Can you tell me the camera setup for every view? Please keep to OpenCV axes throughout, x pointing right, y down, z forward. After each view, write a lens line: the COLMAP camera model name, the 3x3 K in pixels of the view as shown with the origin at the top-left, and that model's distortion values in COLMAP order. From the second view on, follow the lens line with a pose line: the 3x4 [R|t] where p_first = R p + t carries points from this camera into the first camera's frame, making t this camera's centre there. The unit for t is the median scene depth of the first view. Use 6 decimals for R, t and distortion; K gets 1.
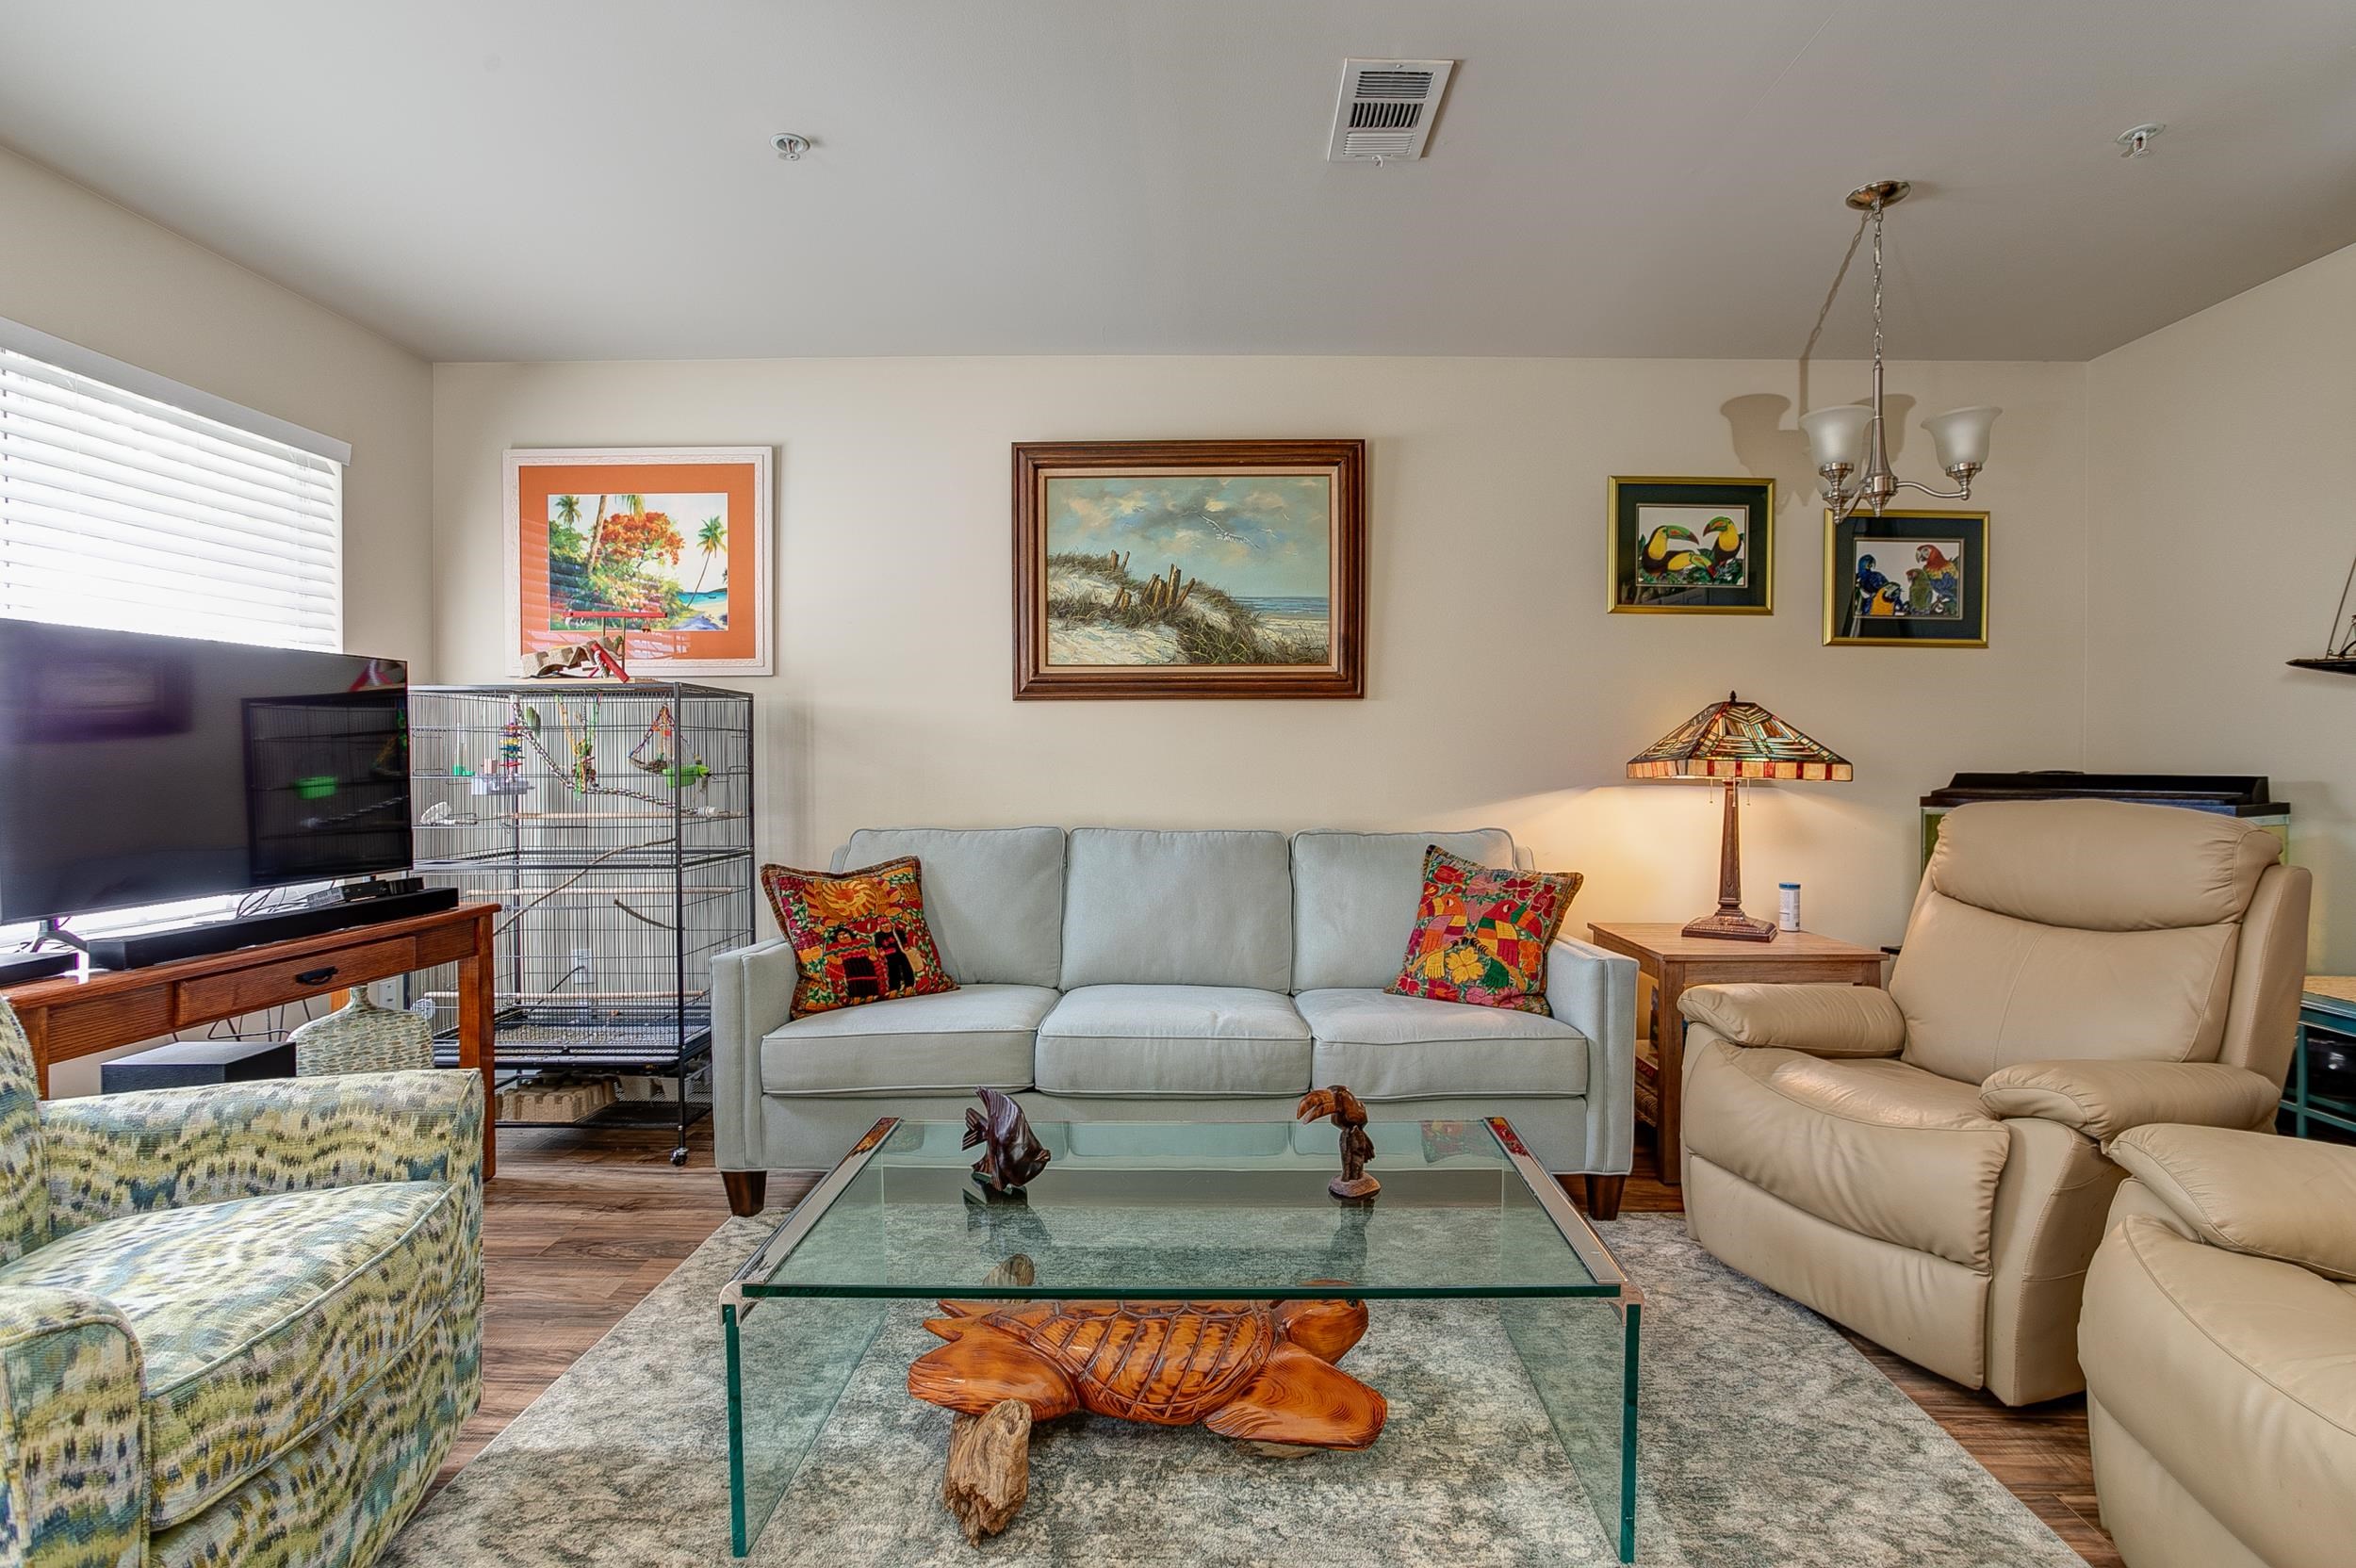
lens RADIAL K [[1133.5, 0, 1206.3], [0, 1133.5, 758.4], [0, 0, 1]] dist [-0.056267, 0.030333]
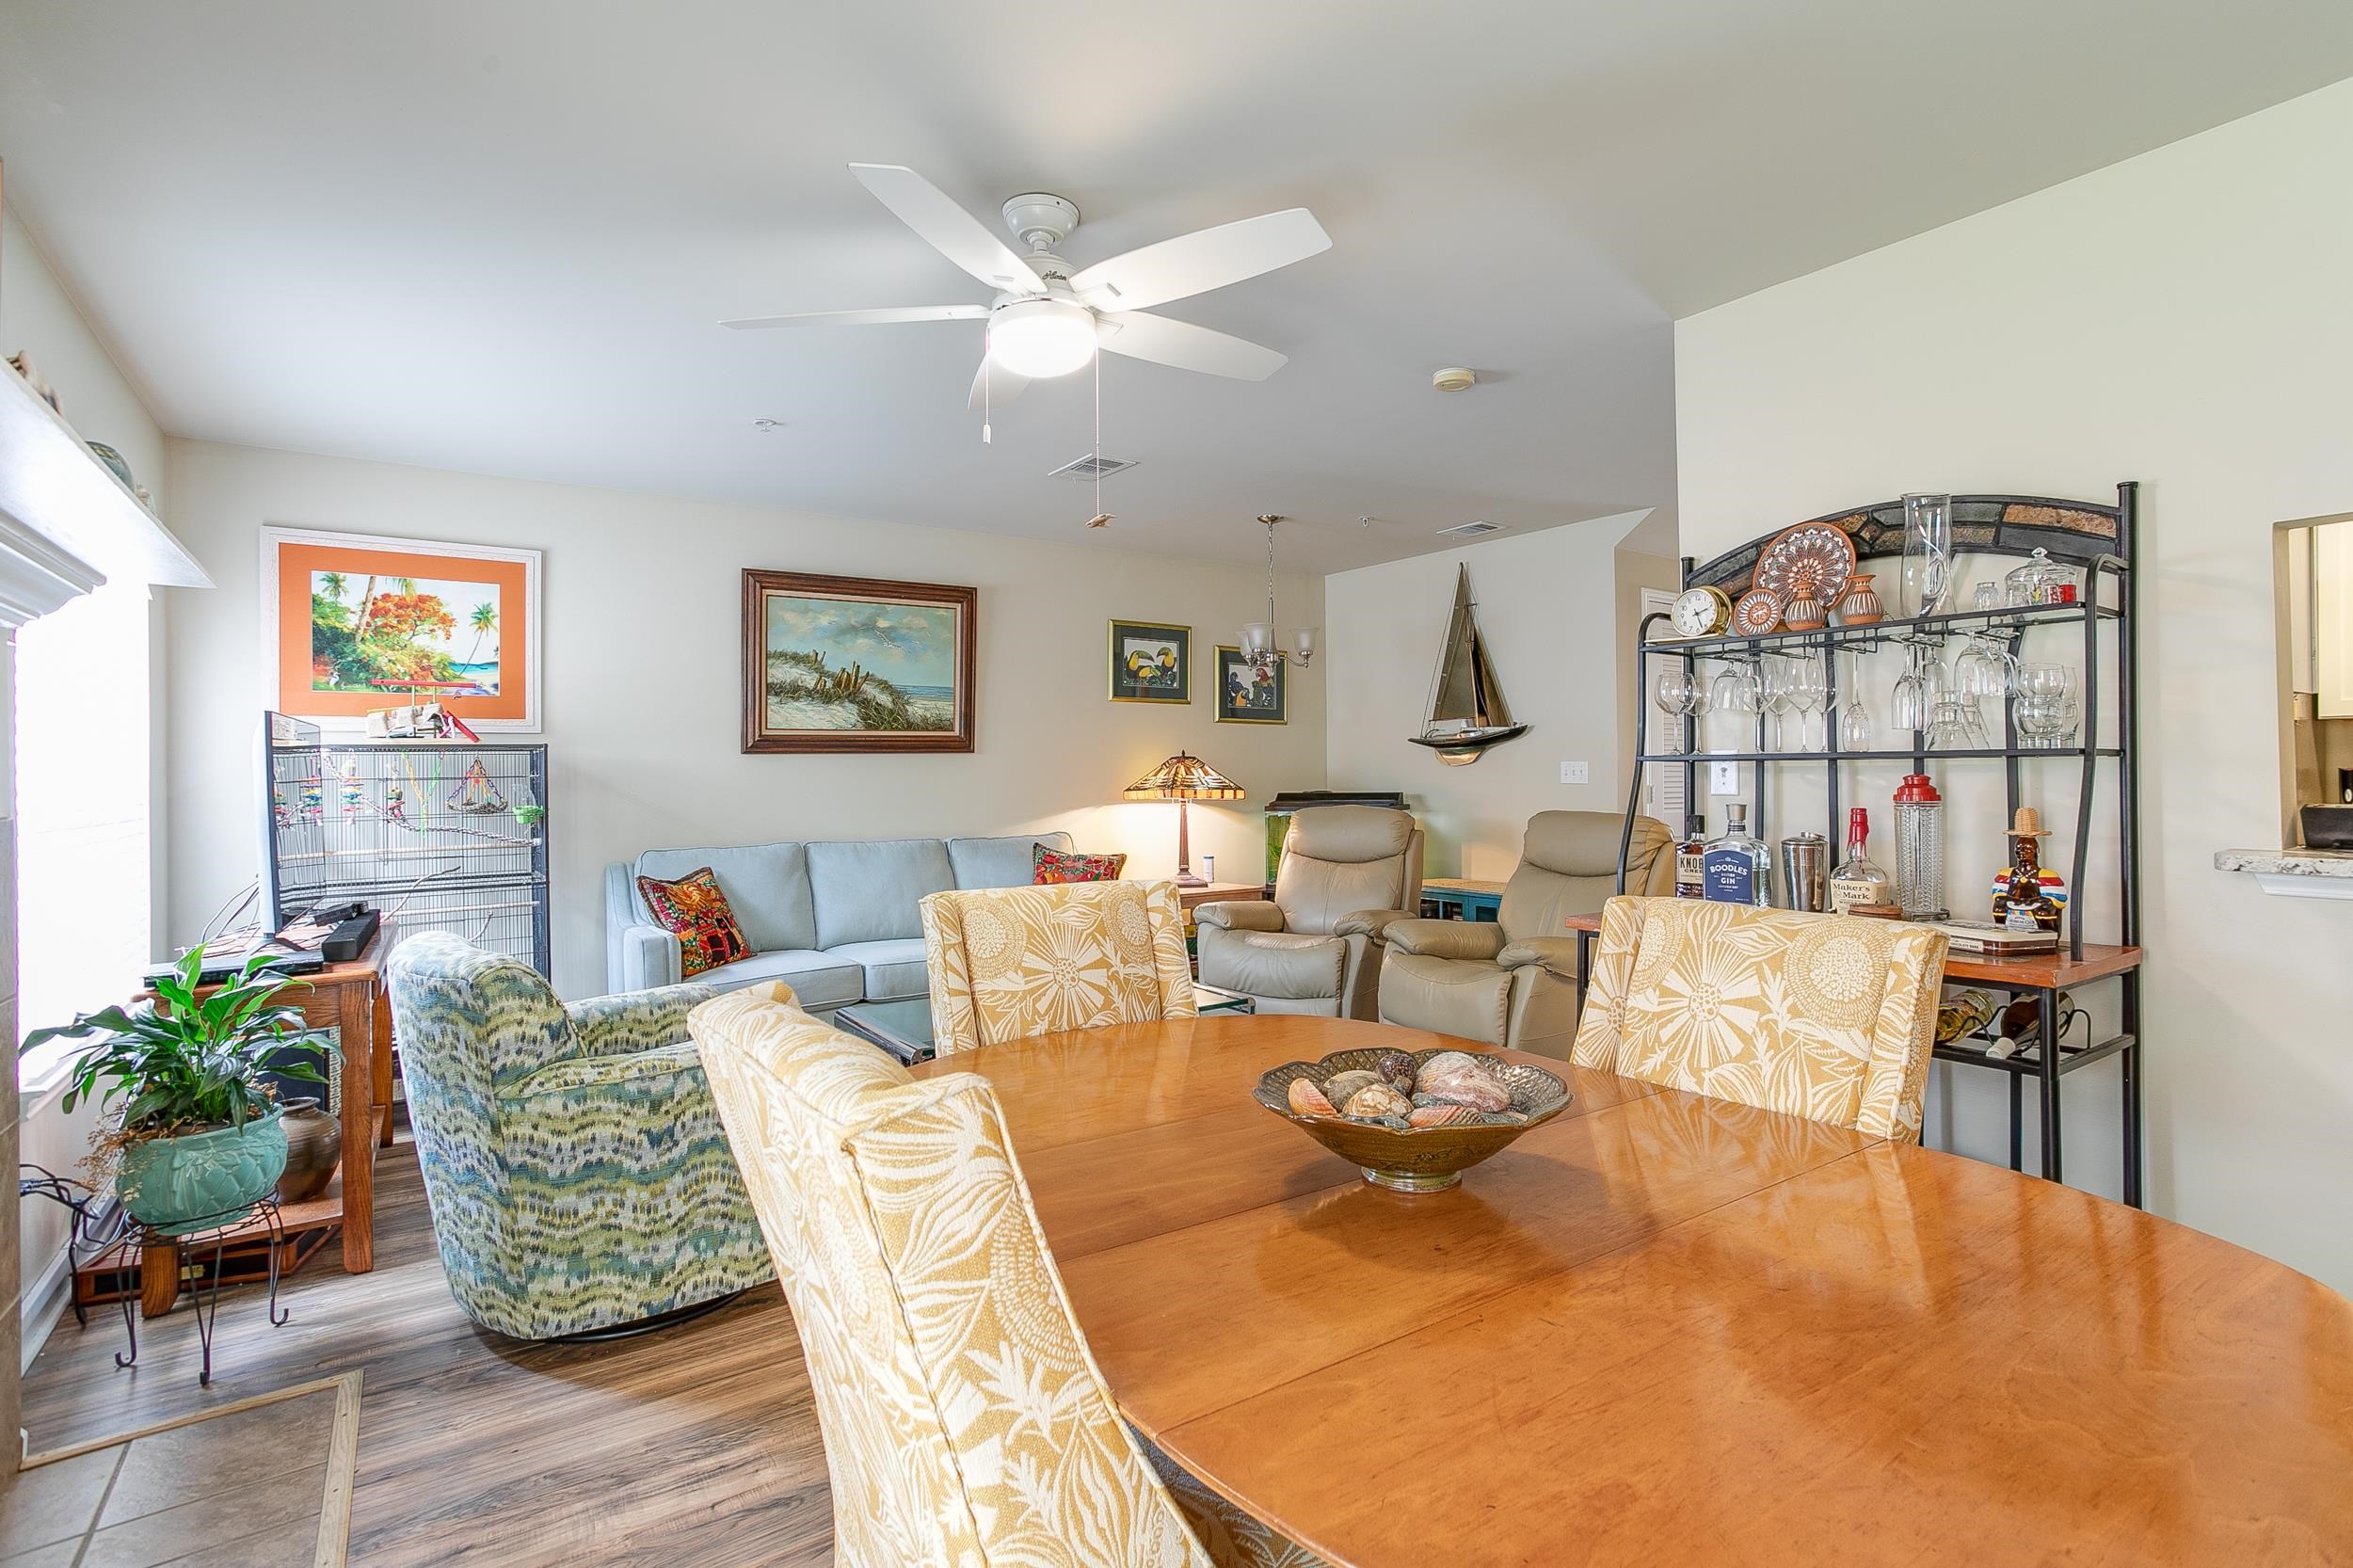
lens RADIAL K [[1132.1, 0, 1207.8], [0, 1132.1, 757.7], [0, 0, 1]] dist [-0.056267, 0.030333]
pose [[0.805171, -0.001227, 0.593042, -0.530160], [0.012893, 0.999798, -0.015436, -0.017876], [-0.592903, 0.020074, 0.805024, -0.446756]]
